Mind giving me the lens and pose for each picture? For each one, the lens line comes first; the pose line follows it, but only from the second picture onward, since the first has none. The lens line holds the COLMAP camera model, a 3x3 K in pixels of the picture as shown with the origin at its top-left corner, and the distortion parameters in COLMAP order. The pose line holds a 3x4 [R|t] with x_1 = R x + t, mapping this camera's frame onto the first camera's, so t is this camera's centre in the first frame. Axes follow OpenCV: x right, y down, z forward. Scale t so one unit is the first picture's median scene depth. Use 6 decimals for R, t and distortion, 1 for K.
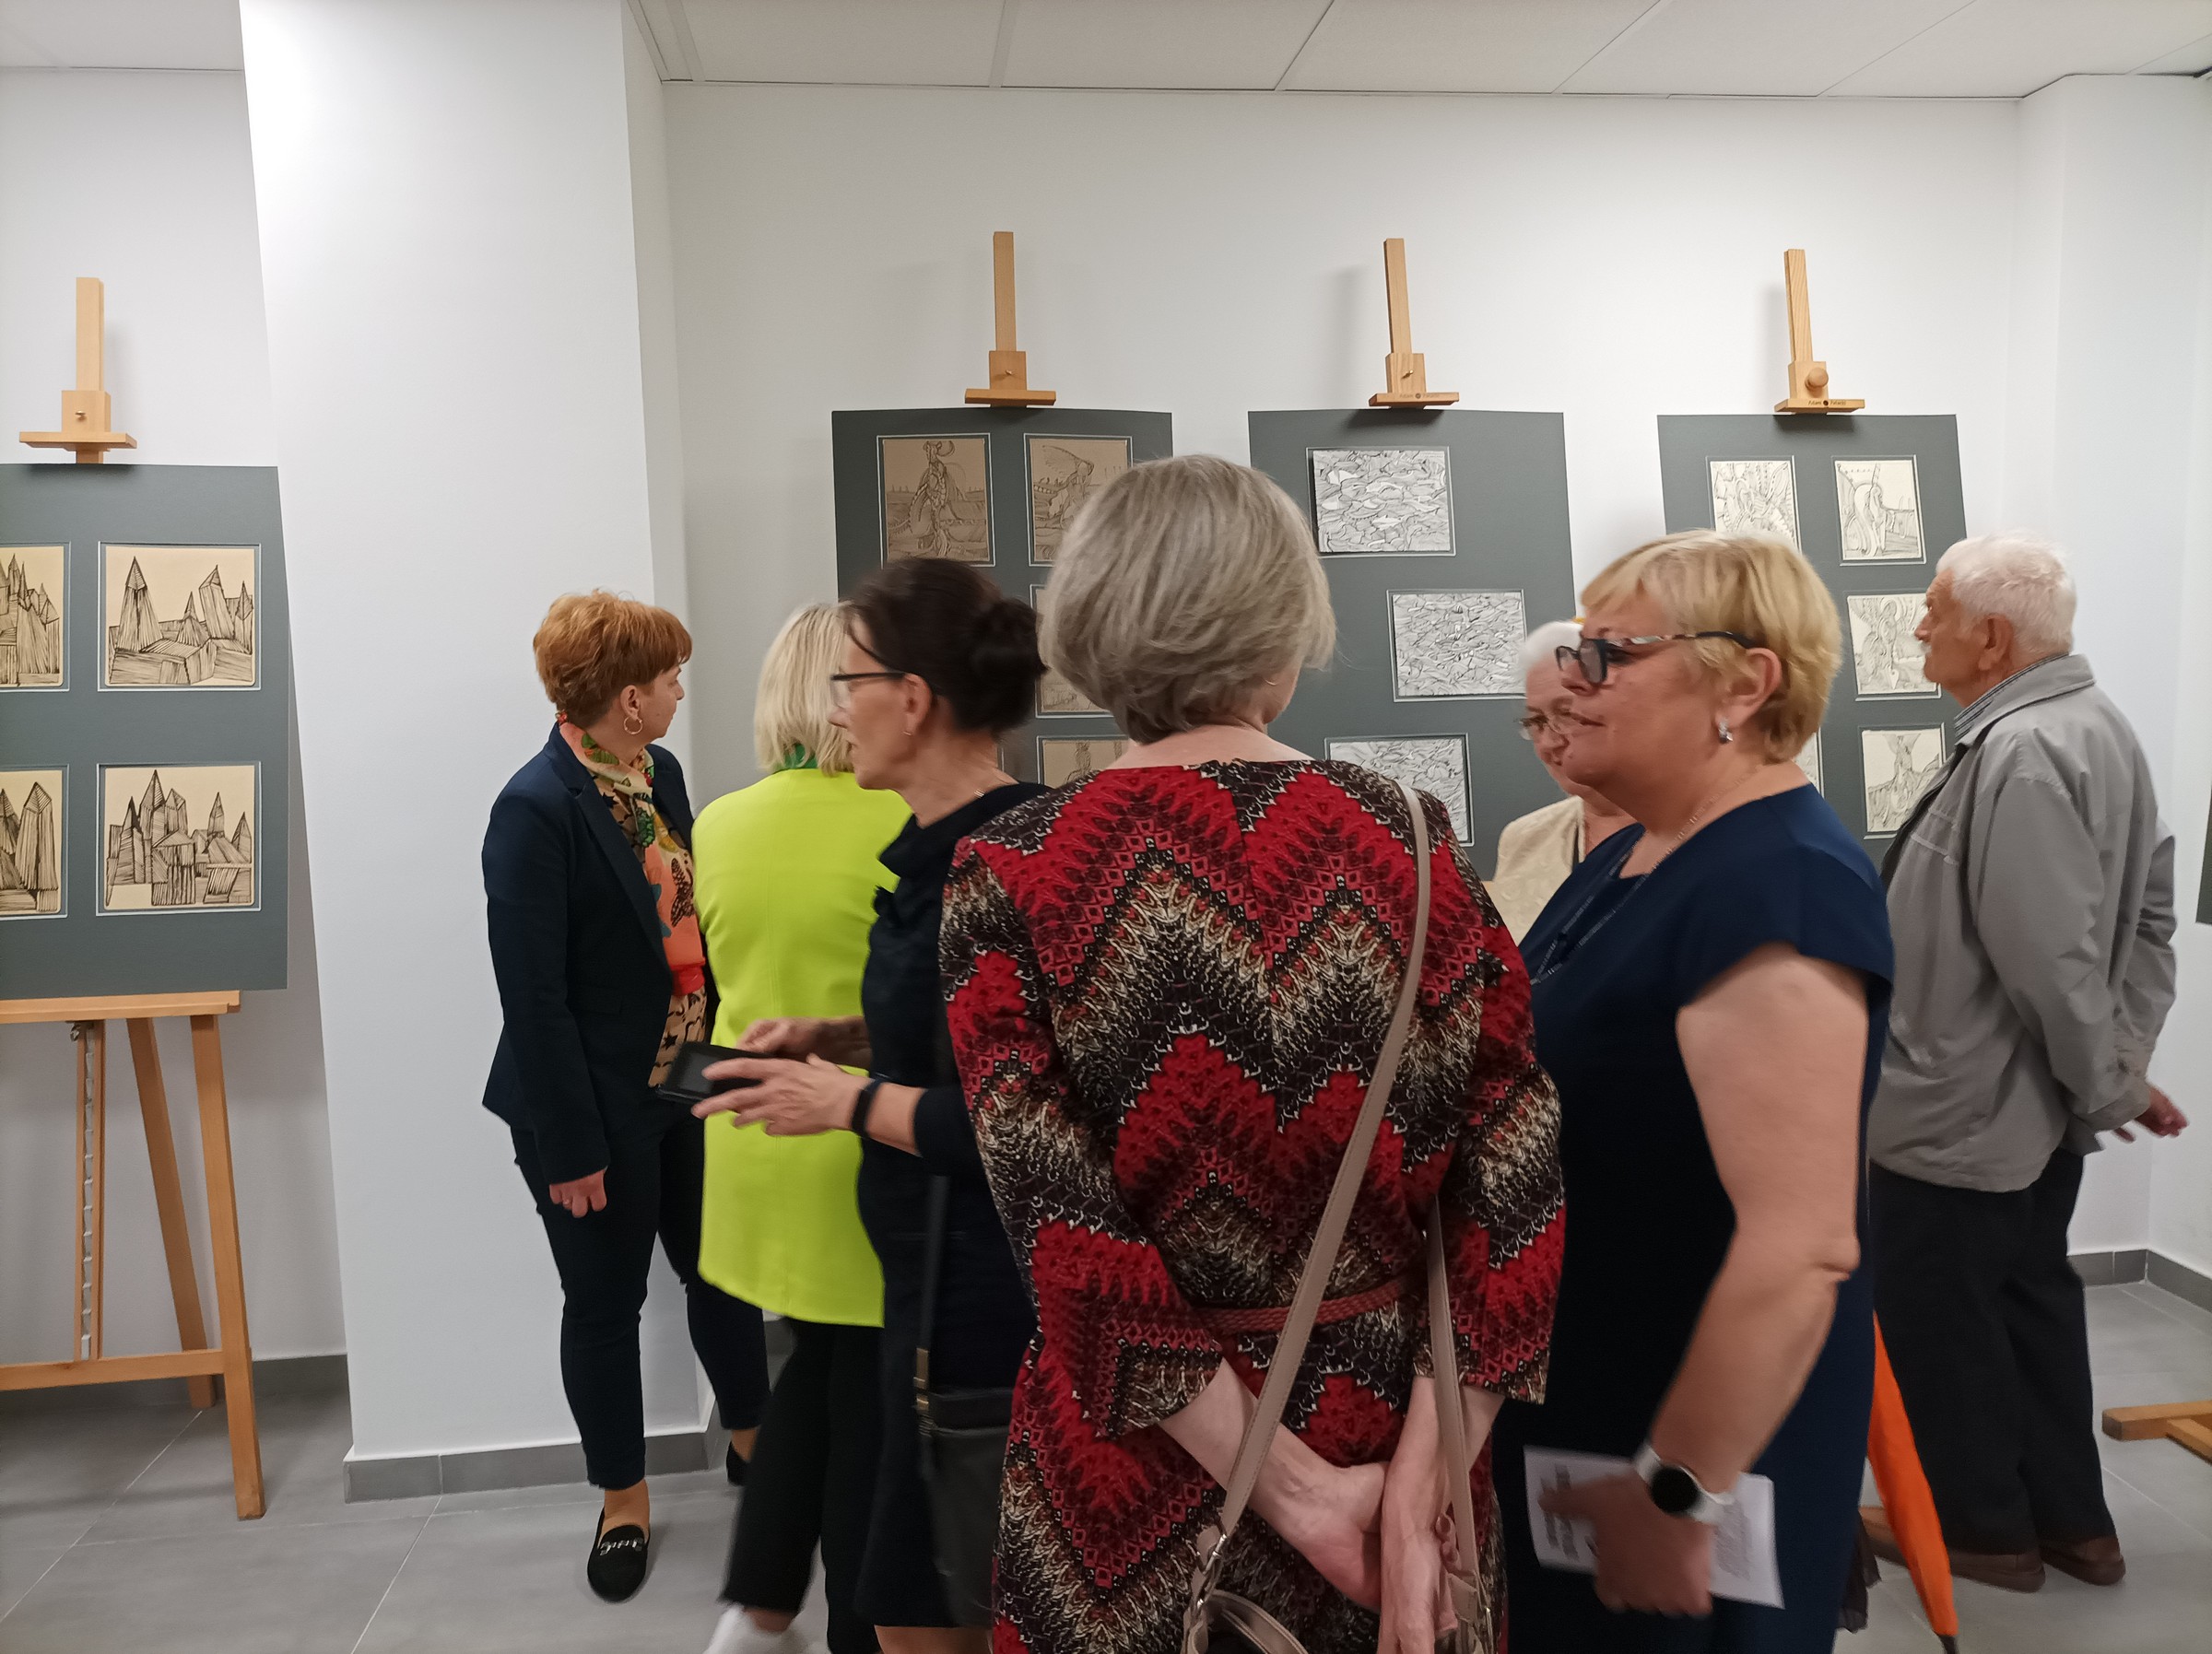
lens RADIAL K [[1482.5, 0, 1115.3], [0, 1482.5, 812.9], [0, 0, 1]] dist [0.026899, -0.021409]
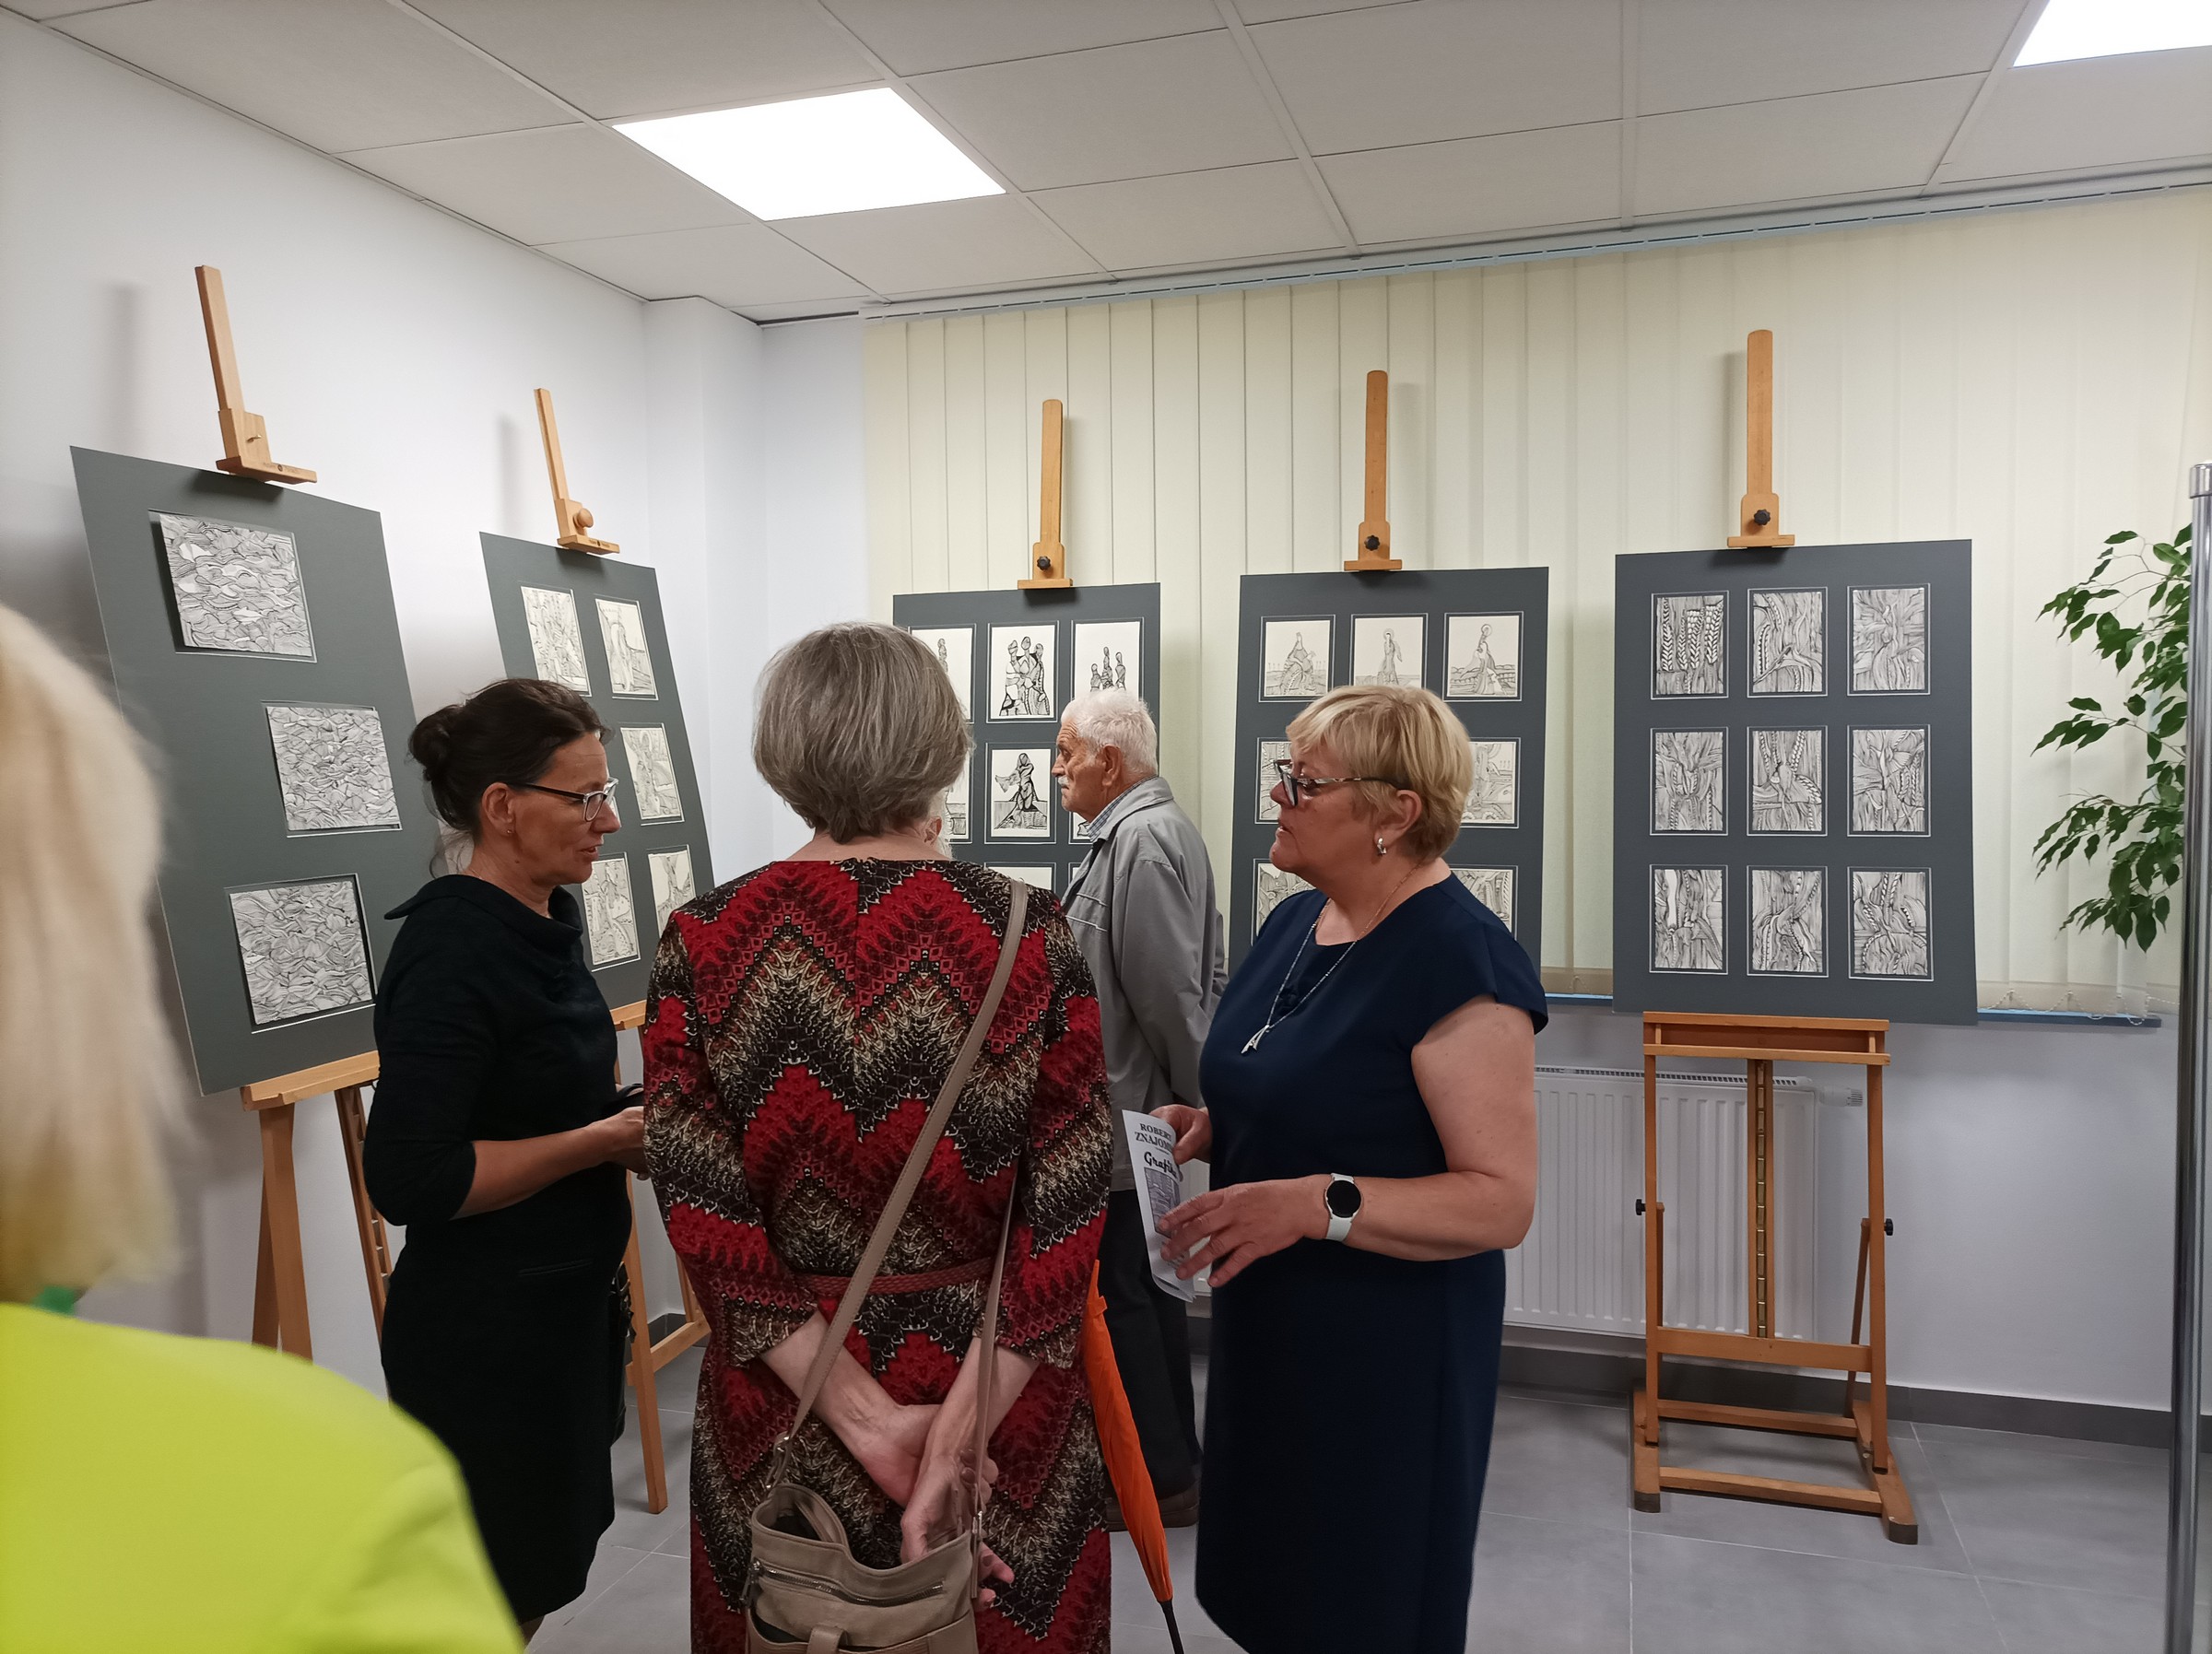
lens RADIAL K [[1639.1, 0, 1108.2], [0, 1639.1, 826.0], [0, 0, 1]] dist [0.033773, -0.024705]
pose [[0.392004, -0.023545, 0.919662, -0.498244], [0.106502, 0.994112, -0.019946, -0.017568], [-0.913778, 0.105765, 0.392204, 0.262225]]
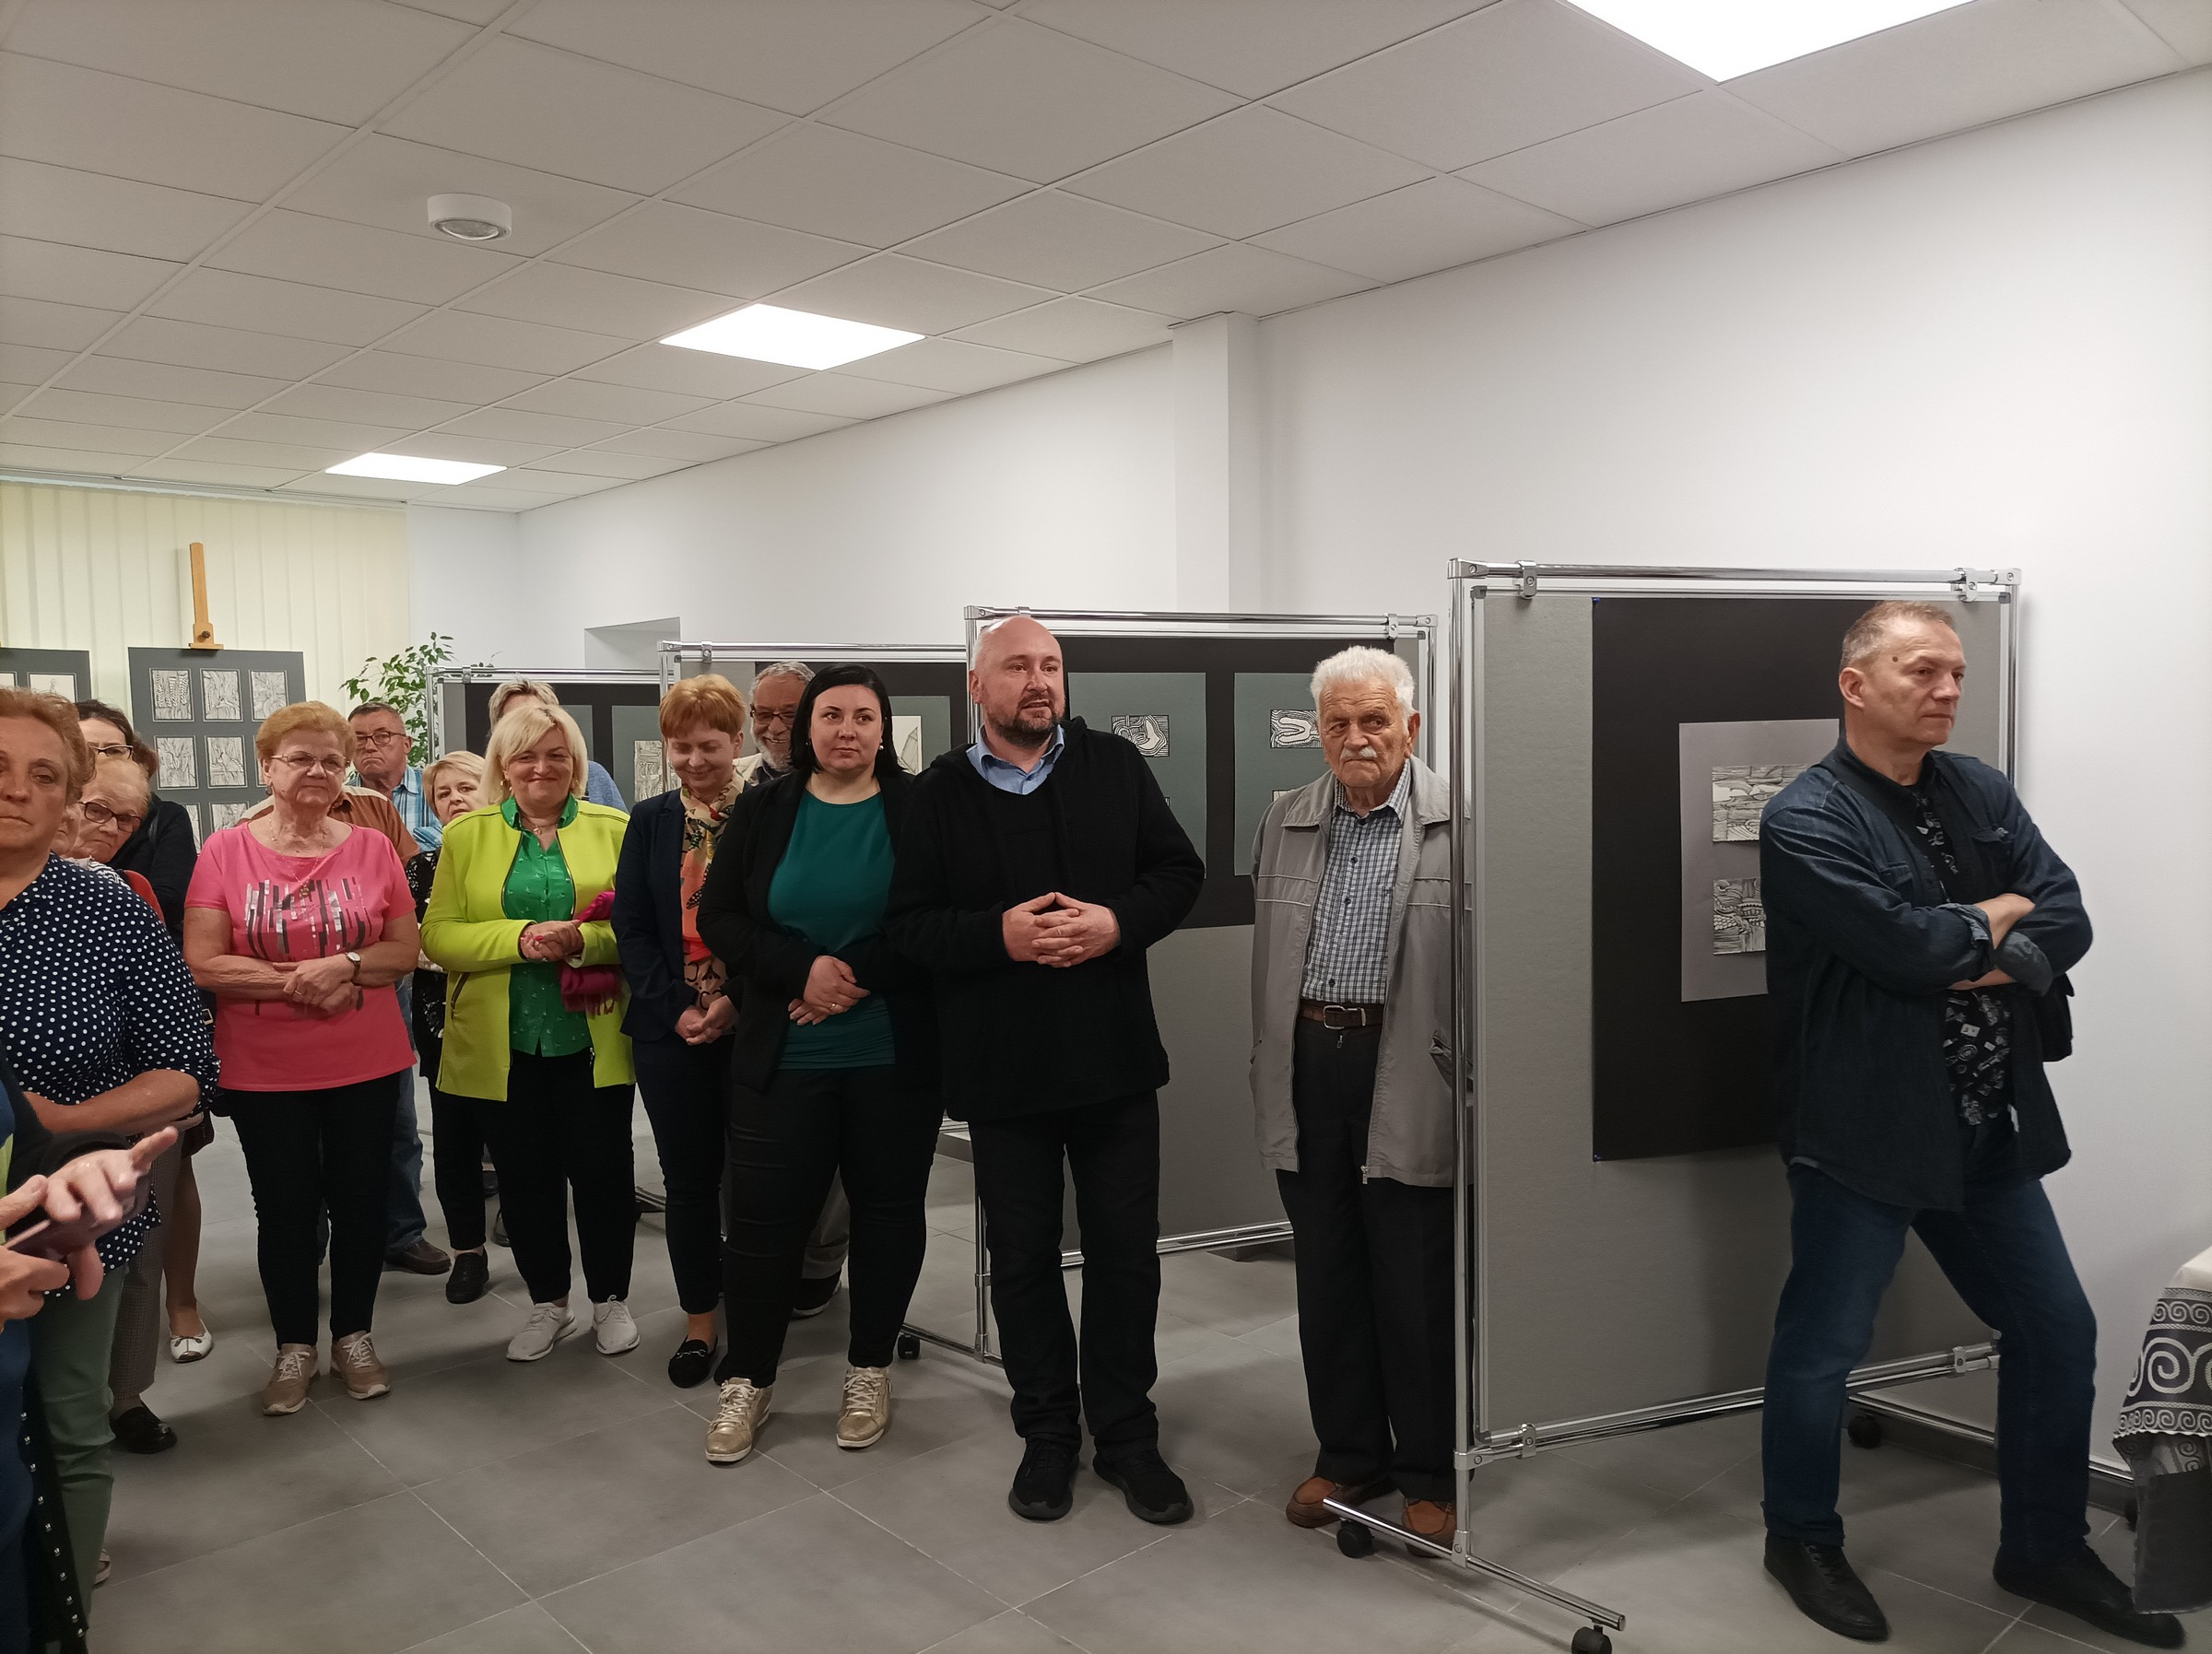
lens RADIAL K [[1639.1, 0, 1103.7], [0, 1639.1, 826.0], [0, 0, 1]] dist [0.033773, -0.024705]
pose [[-0.588171, -0.003039, 0.808731, -2.055133], [0.126215, 0.987395, 0.095503, 0.004687], [-0.798827, 0.158246, -0.580374, 0.694818]]
